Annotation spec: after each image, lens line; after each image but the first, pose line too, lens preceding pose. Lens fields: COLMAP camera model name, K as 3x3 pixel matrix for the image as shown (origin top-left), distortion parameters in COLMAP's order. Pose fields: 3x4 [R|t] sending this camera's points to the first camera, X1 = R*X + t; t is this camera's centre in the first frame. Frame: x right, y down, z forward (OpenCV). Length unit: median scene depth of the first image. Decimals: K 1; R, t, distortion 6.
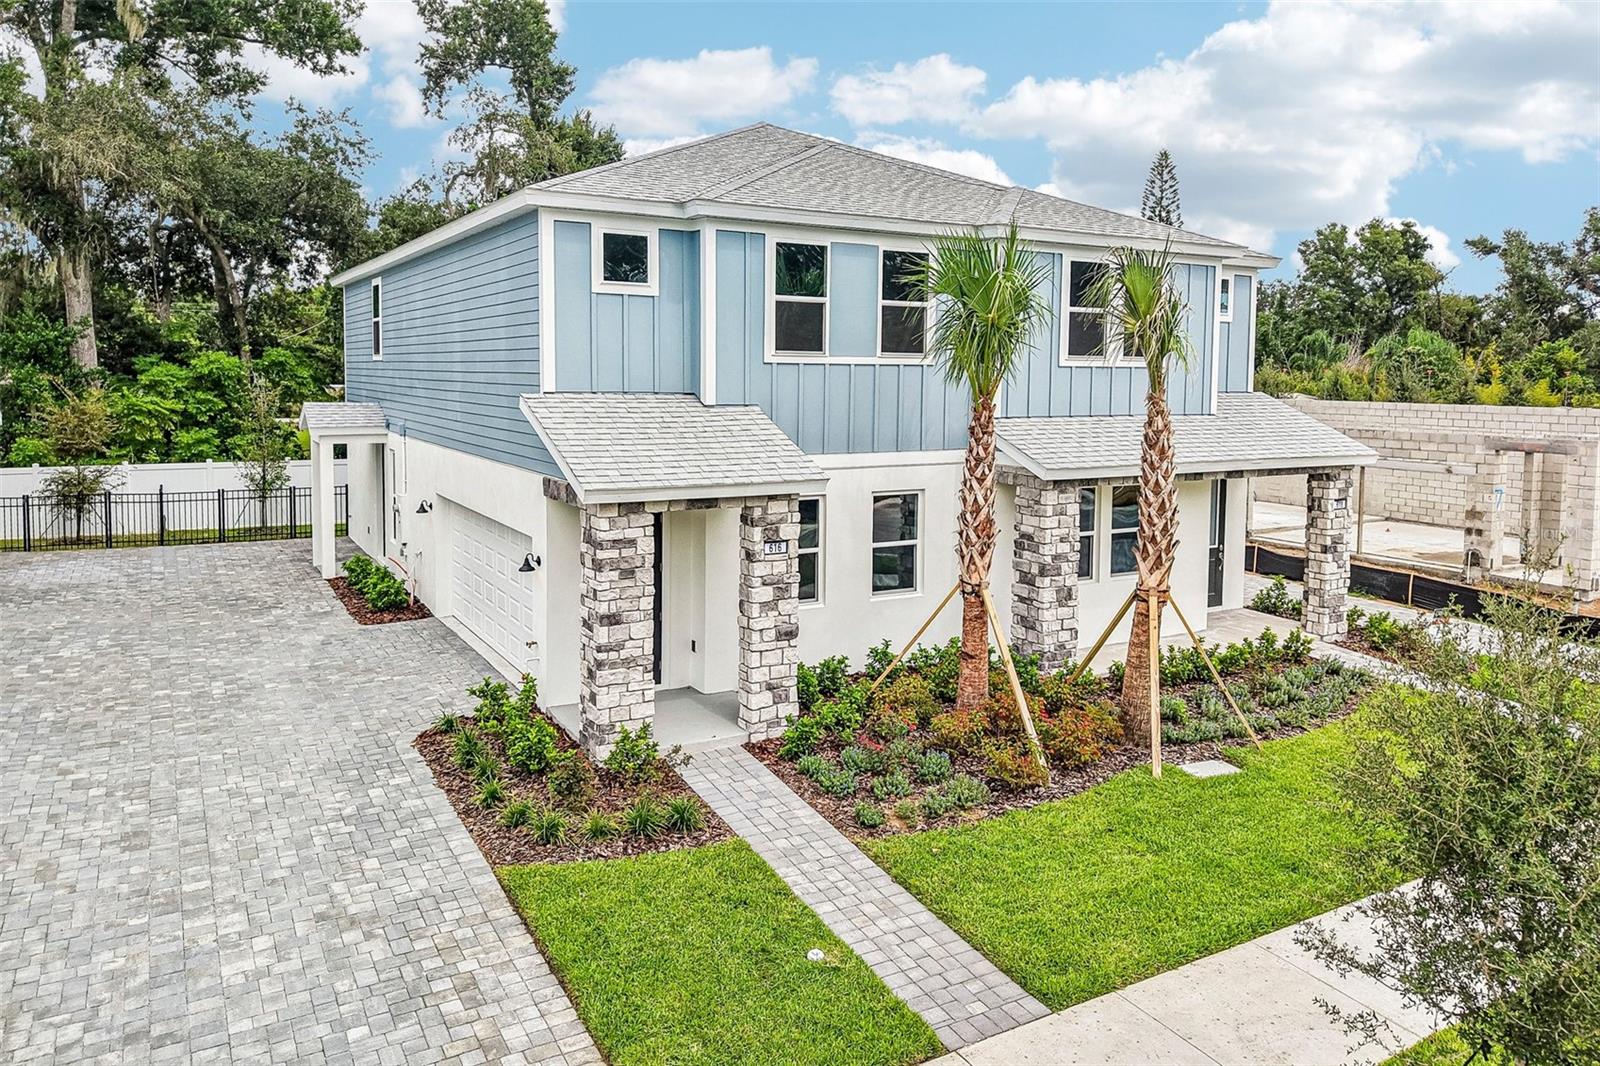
lens RADIAL K [[1100.9, 0, 792.0], [0, 1100.9, 451.5], [0, 0, 1]] dist [0.035773, -0.033327]
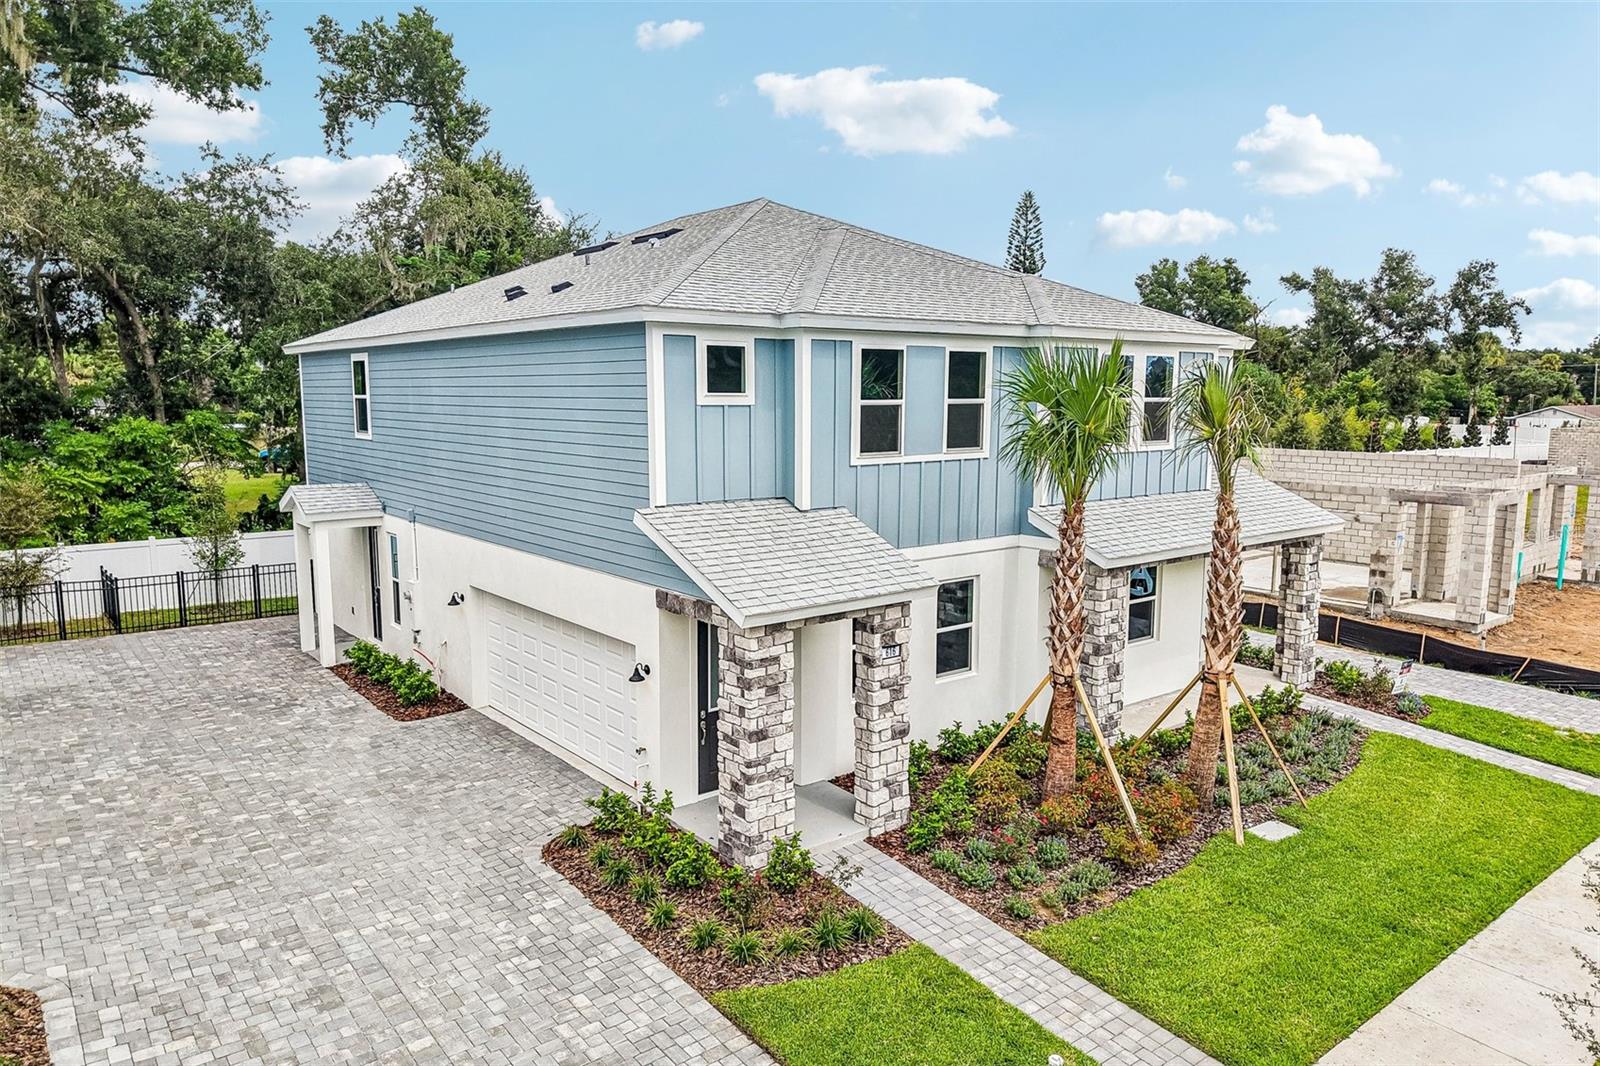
lens RADIAL K [[1075.0, 0, 800.0], [0, 1075.0, 533.0], [0, 0, 1]] dist [0.018479, -0.002981]
pose [[0.988174, -0.028056, 0.150748, -0.215032], [0.018960, 0.997931, 0.061440, -0.076799], [-0.152160, -0.057855, 0.986661, 0.011257]]
